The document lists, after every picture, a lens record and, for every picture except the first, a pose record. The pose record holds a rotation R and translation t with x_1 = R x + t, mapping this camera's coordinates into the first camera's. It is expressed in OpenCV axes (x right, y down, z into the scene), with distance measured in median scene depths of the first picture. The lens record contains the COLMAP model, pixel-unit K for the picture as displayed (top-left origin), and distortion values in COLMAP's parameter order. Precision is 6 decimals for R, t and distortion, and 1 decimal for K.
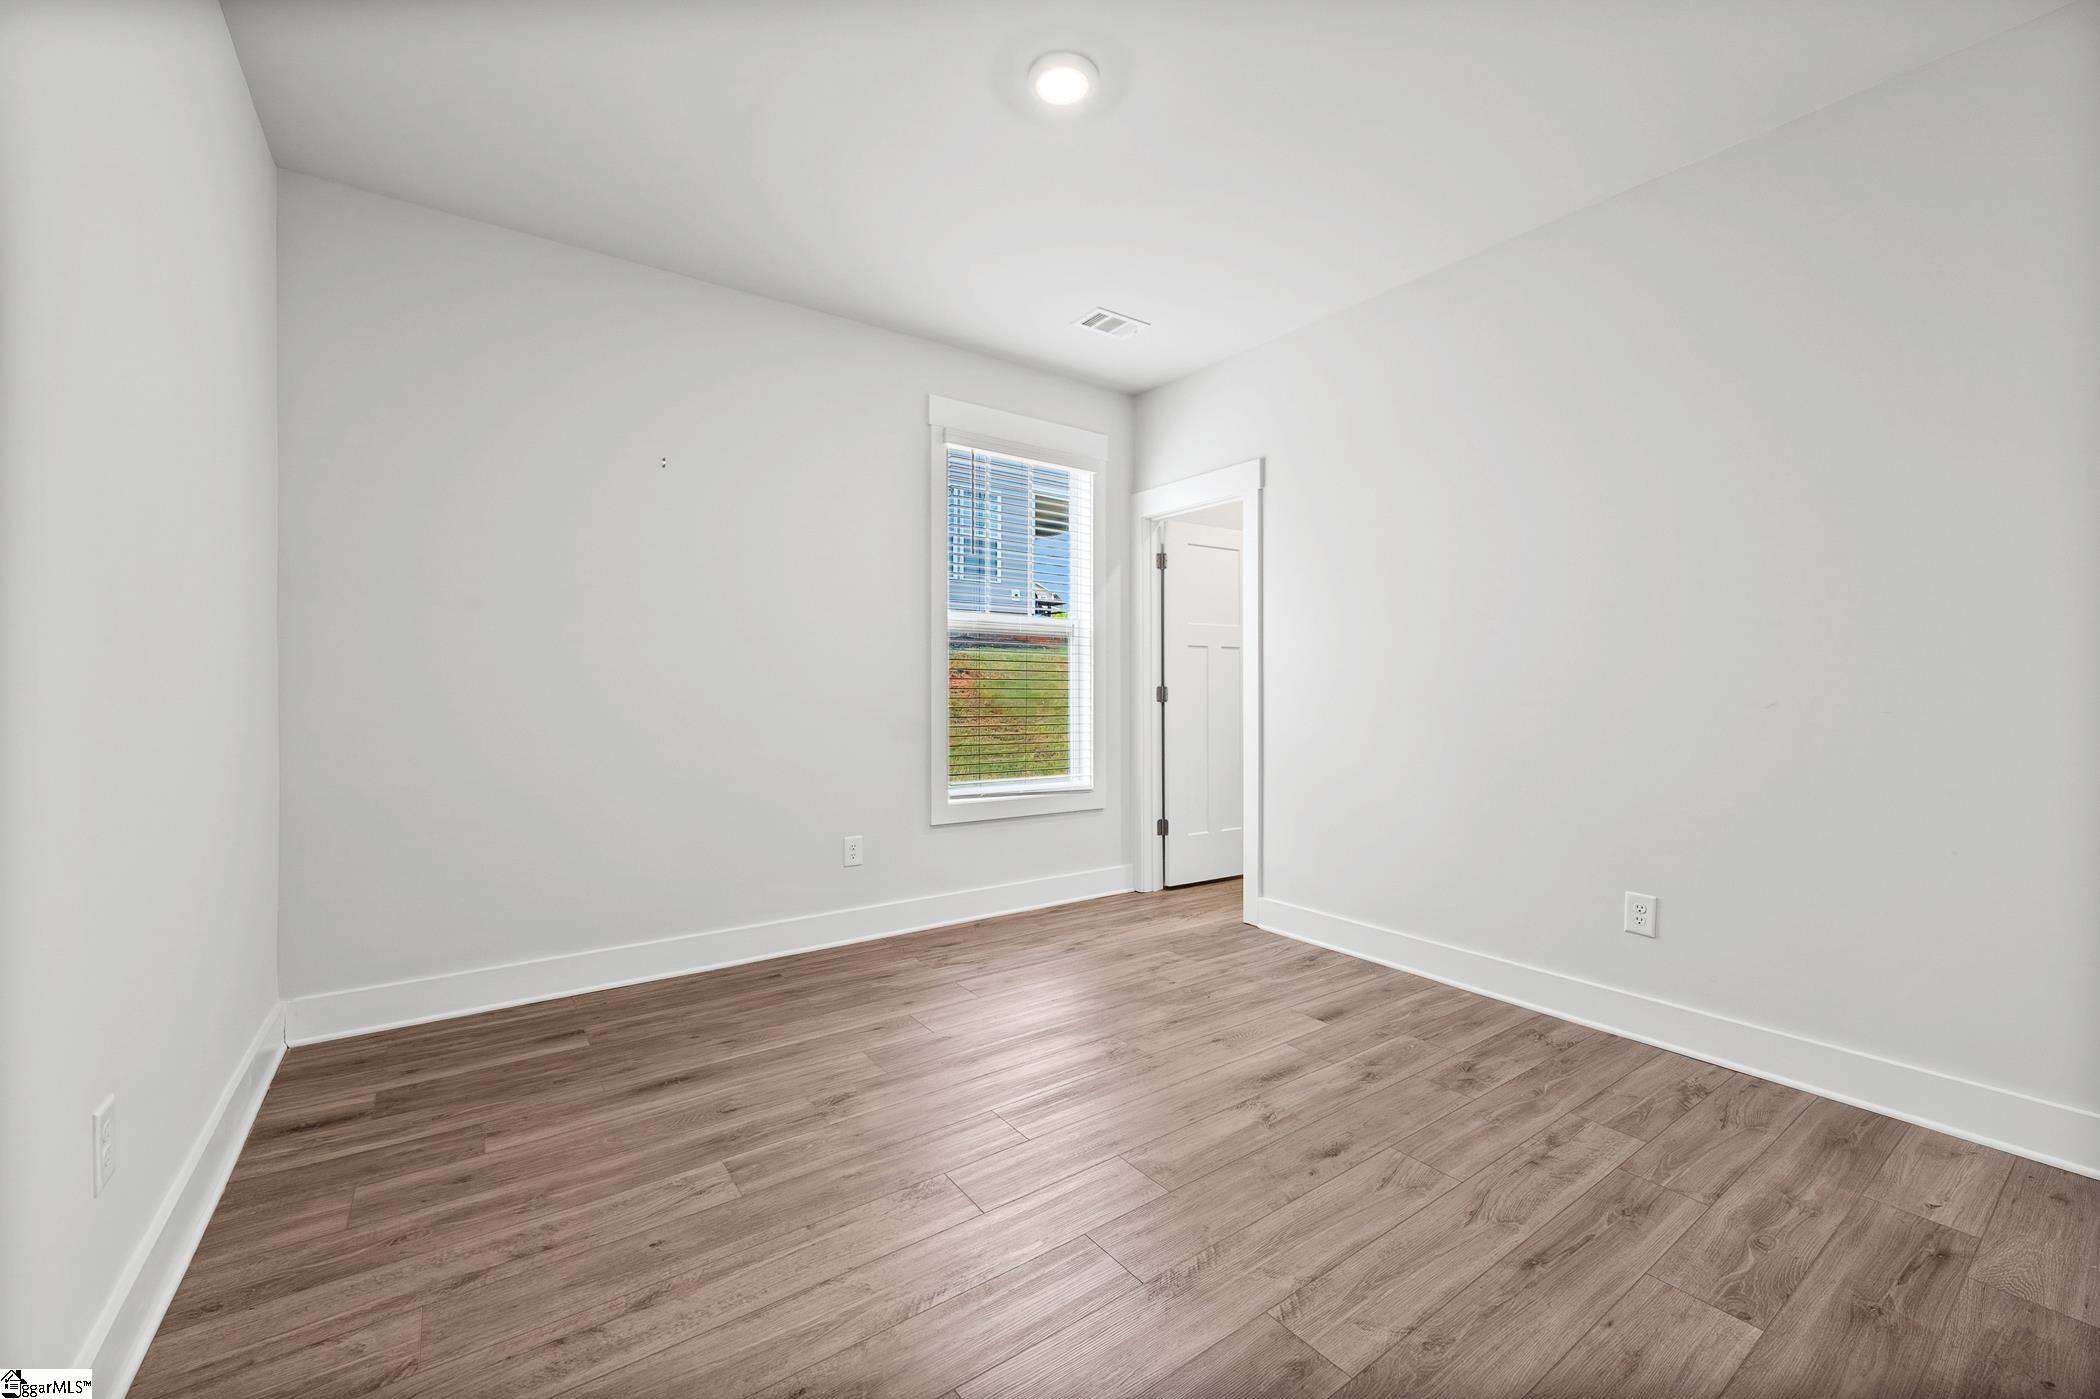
lens RADIAL K [[838.5, 0, 1039.9], [0, 838.5, 689.9], [0, 0, 1]] dist [-0.002519, -0.000488]
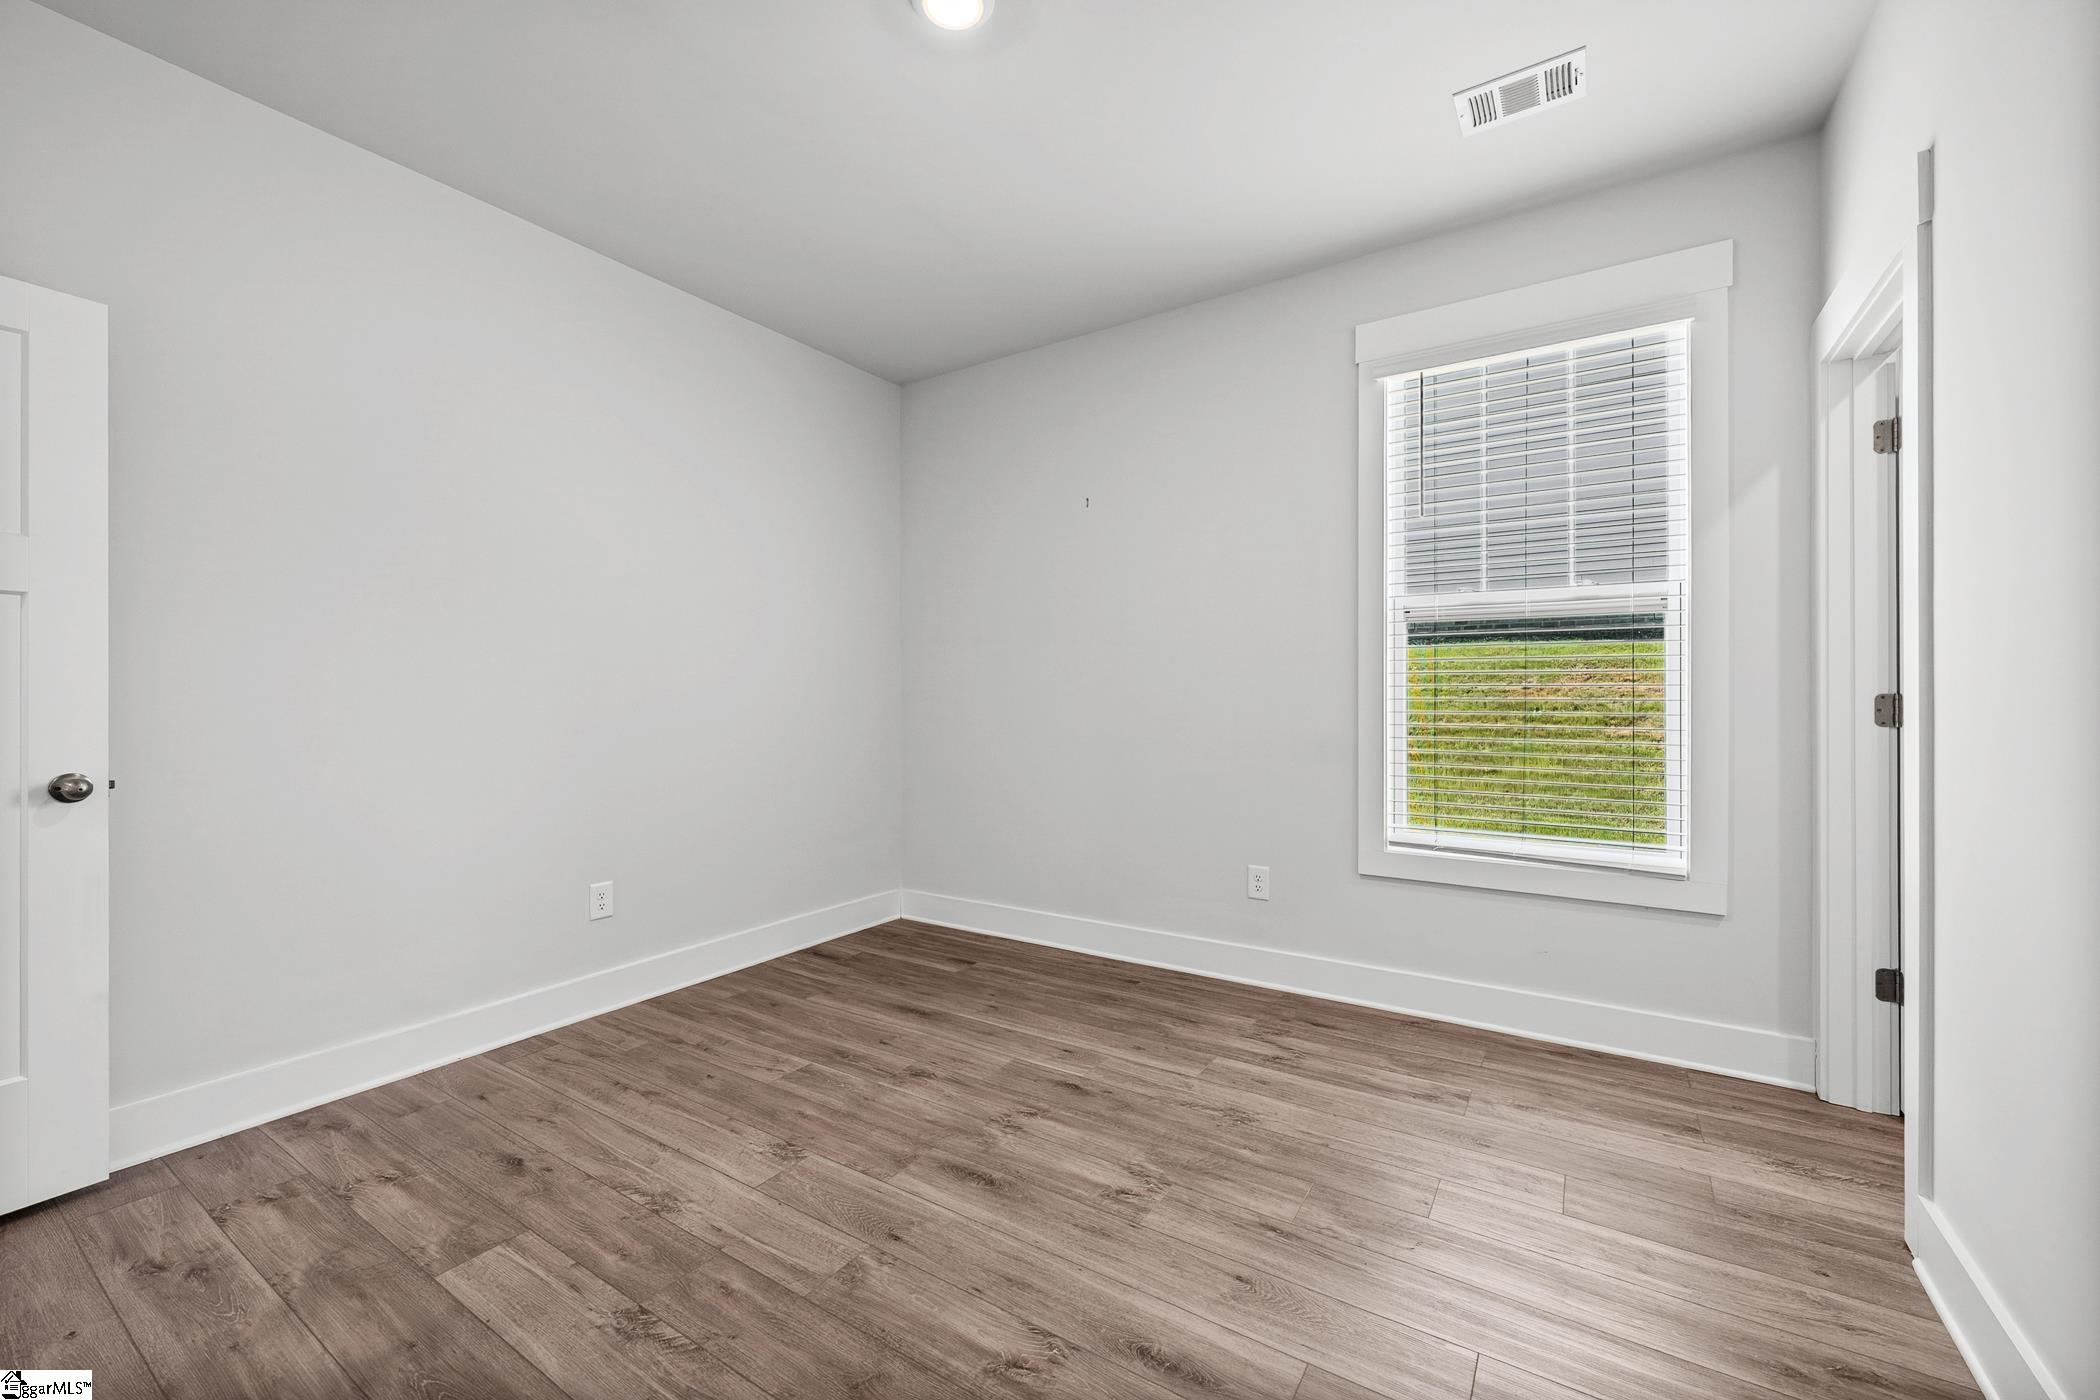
lens RADIAL K [[838.5, 0, 1041.7], [0, 838.5, 696.4], [0, 0, 1]] dist [-0.002519, -0.000488]
pose [[0.363750, -0.002243, -0.931494, 0.699662], [0.000432, 0.999997, -0.002239, -0.003522], [0.931497, 0.000412, 0.363750, 0.621083]]
